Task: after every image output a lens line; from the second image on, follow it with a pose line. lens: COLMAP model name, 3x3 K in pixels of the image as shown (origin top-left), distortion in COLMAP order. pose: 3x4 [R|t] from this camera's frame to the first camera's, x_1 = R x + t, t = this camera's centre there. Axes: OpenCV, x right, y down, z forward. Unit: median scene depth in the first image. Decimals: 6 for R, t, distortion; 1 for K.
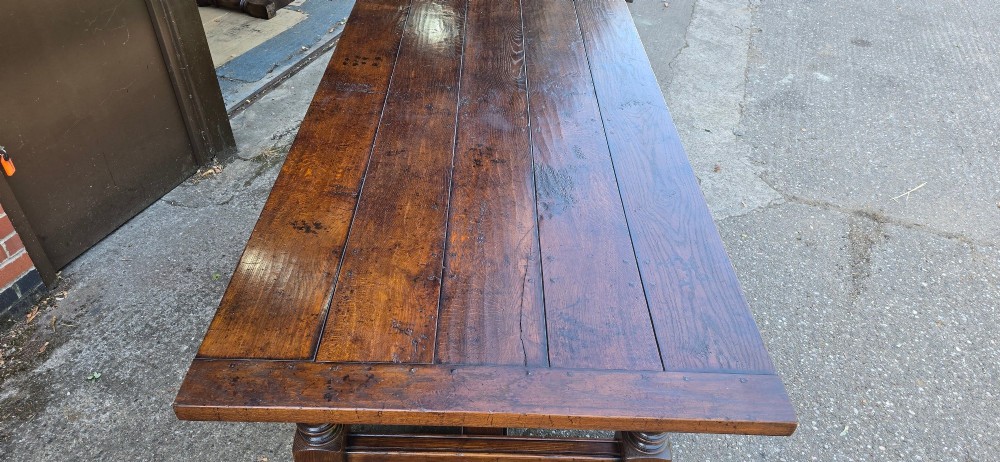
lens RADIAL K [[668.1, 0, 497.2], [0, 668.1, 228.0], [0, 0, 1]] dist [0.060969, -0.058593]
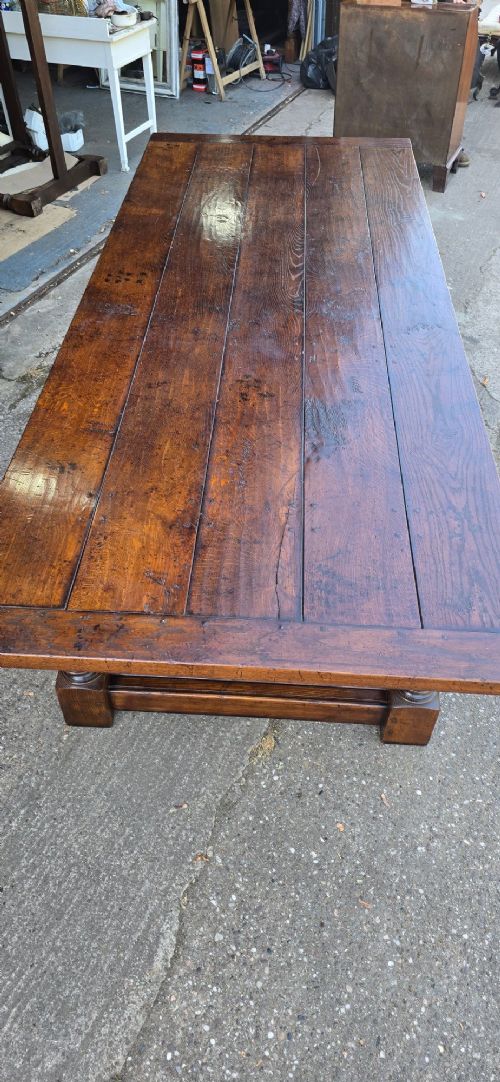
lens RADIAL K [[722.9, 0, 249.0], [0, 722.9, 535.0], [0, 0, 1]] dist [0.060969, -0.058593]
pose [[0.997949, 0.020109, -0.060778, 0.043548], [-0.012231, 0.991789, 0.127302, -0.035864], [0.062838, -0.126298, 0.990000, -0.022065]]
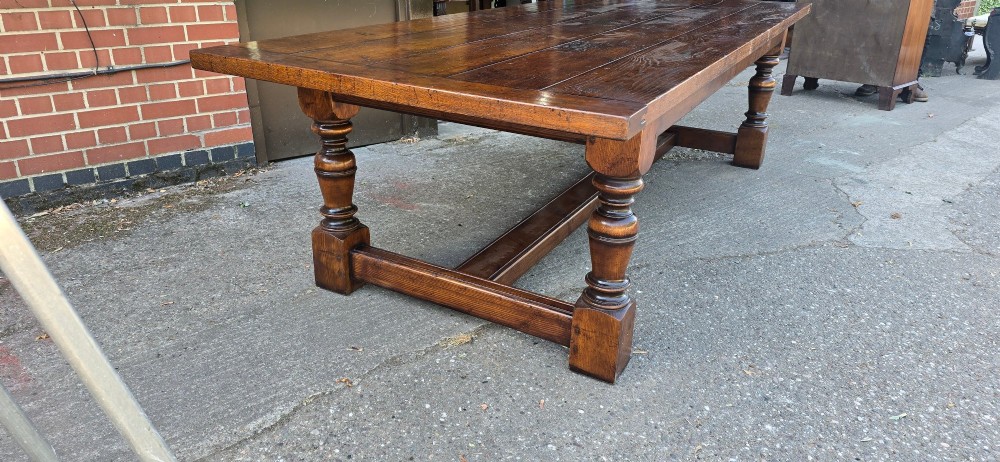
lens RADIAL K [[668.1, 0, 497.7], [0, 668.1, 228.0], [0, 0, 1]] dist [0.060969, -0.058593]
pose [[0.872893, 0.174598, -0.455602, 0.501915], [-0.296101, 0.931732, -0.210239, 0.463816], [0.387792, 0.318420, 0.865001, 0.108260]]
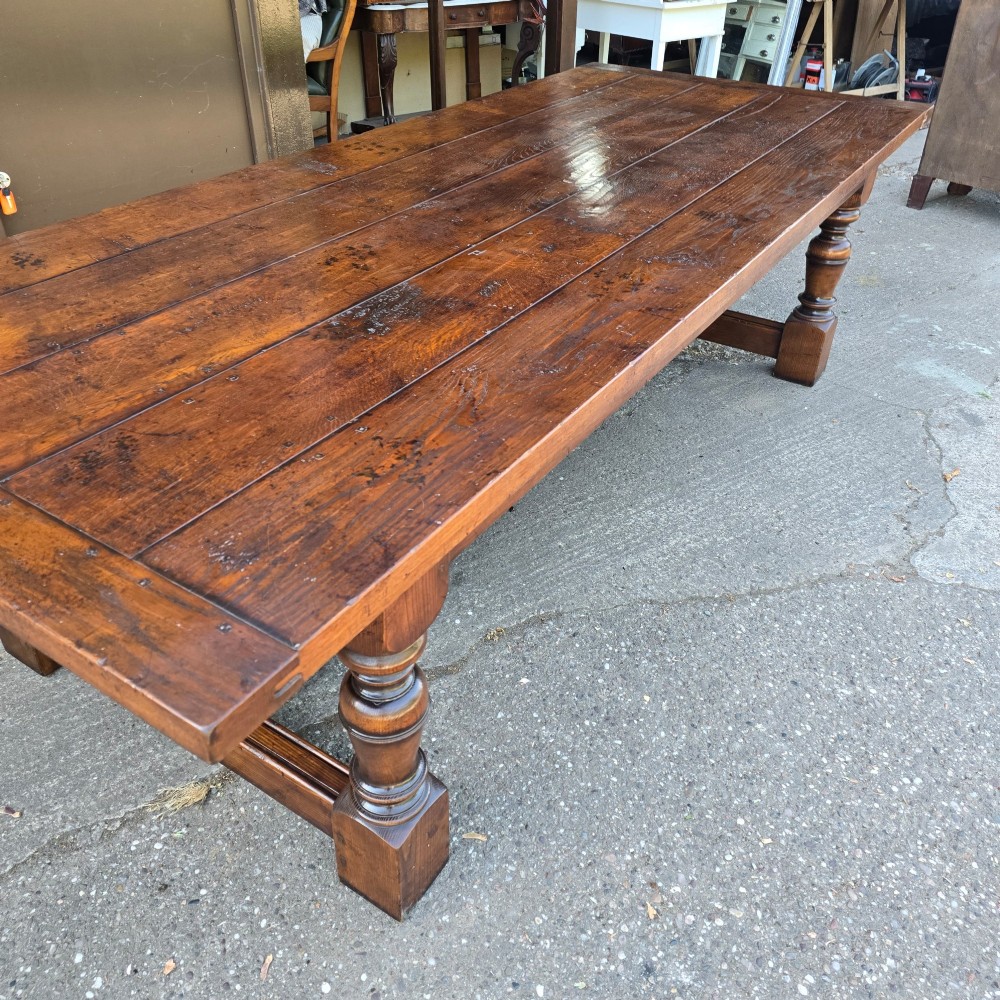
lens RADIAL K [[887.6, 0, 495.3], [0, 887.6, 477.8], [0, 0, 1]] dist [0.066319, -0.065444]
pose [[0.835508, 0.294322, -0.464005, 0.559455], [-0.334222, 0.942486, -0.003990, 0.046486], [0.436144, 0.158414, 0.885824, 0.362863]]
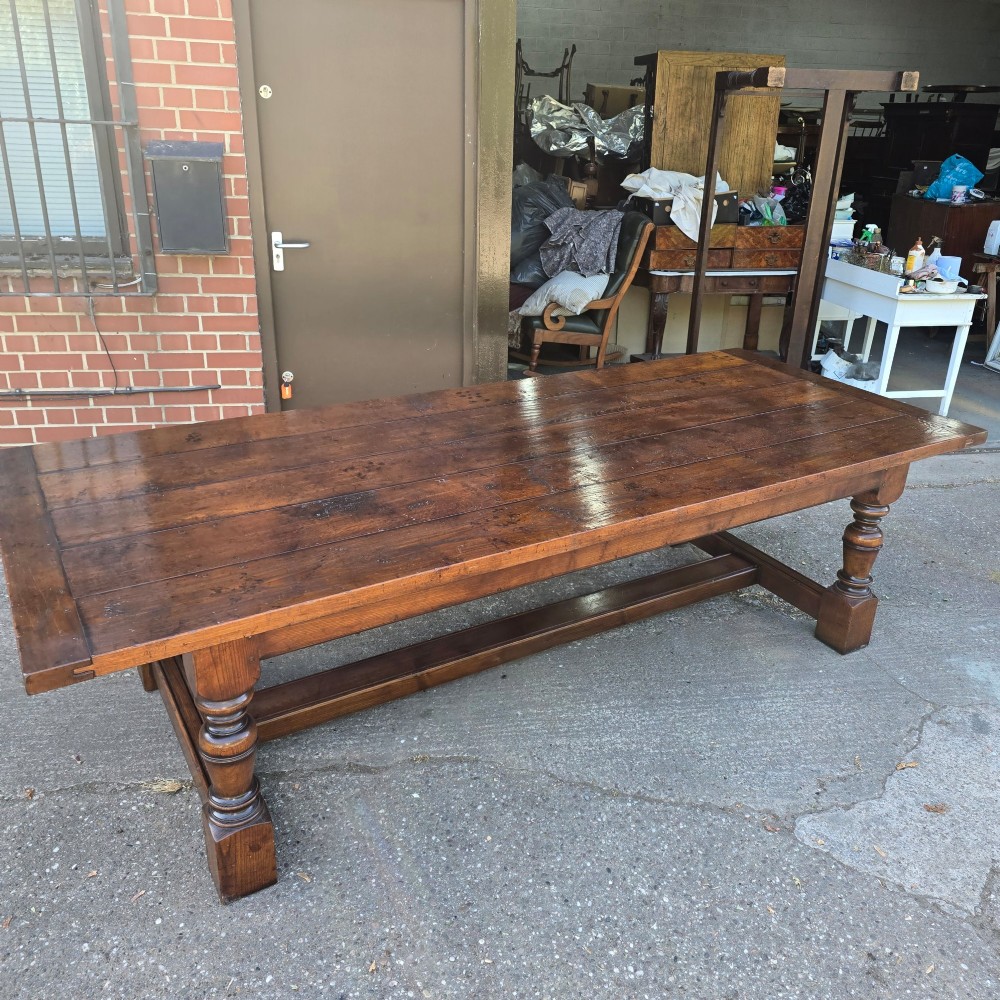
lens RADIAL K [[887.6, 0, 516.1], [0, 887.6, 486.4], [0, 0, 1]] dist [0.066319, -0.065444]
pose [[0.517622, 0.328996, -0.789828, 1.153356], [-0.549322, 0.835525, -0.011973, -0.198742], [0.655982, 0.440068, 0.613211, 0.381127]]
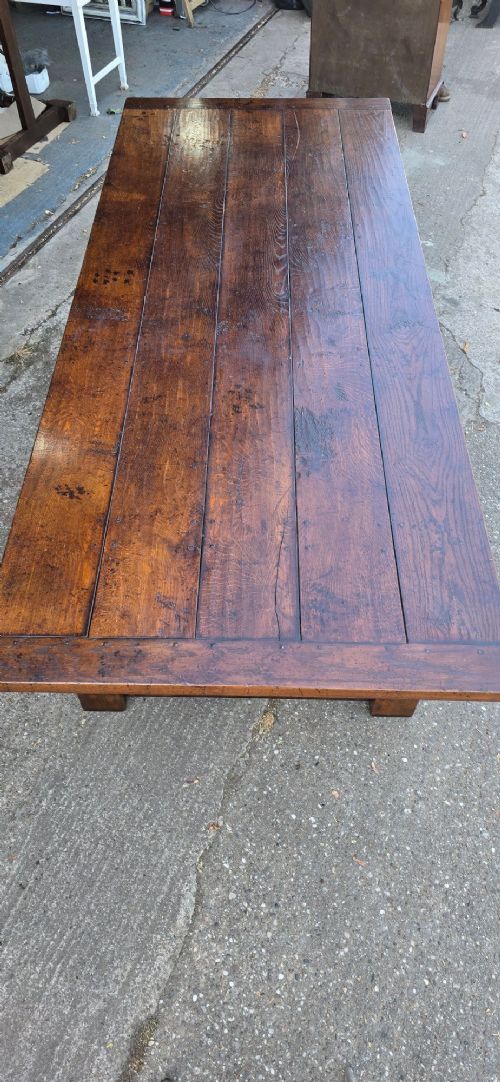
lens RADIAL K [[722.9, 0, 243.0], [0, 722.9, 537.8], [0, 0, 1]] dist [0.060969, -0.058593]
pose [[0.998928, -0.009084, -0.045392, 0.027617], [0.019591, 0.971374, 0.236747, -0.168476], [0.041942, -0.237382, 0.970510, -0.076601]]
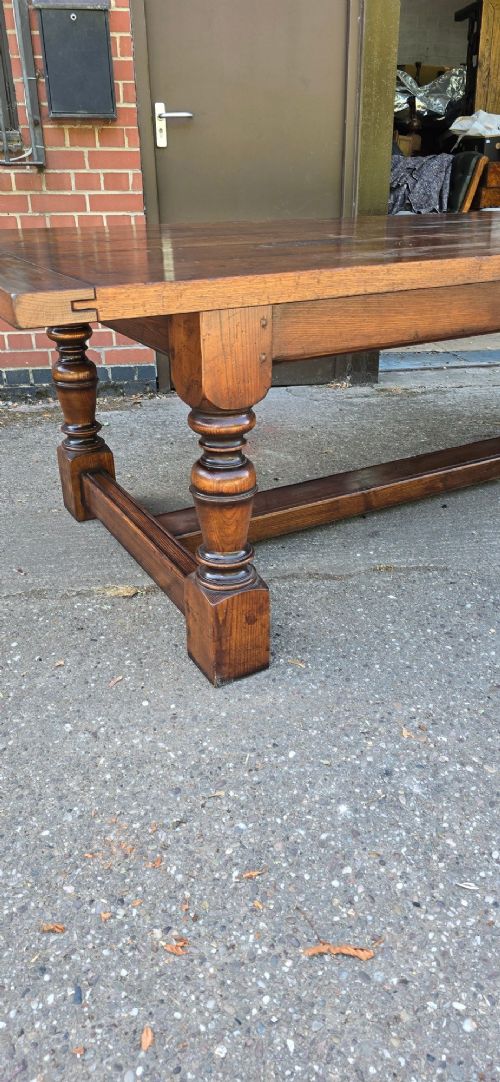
lens RADIAL K [[722.9, 0, 256.0], [0, 722.9, 543.4], [0, 0, 1]] dist [0.059691, -0.051033]
pose [[0.493174, 0.353532, -0.794855, 0.839630], [-0.523860, 0.850148, 0.053092, 0.225658], [0.694515, 0.390209, 0.604472, 0.555720]]
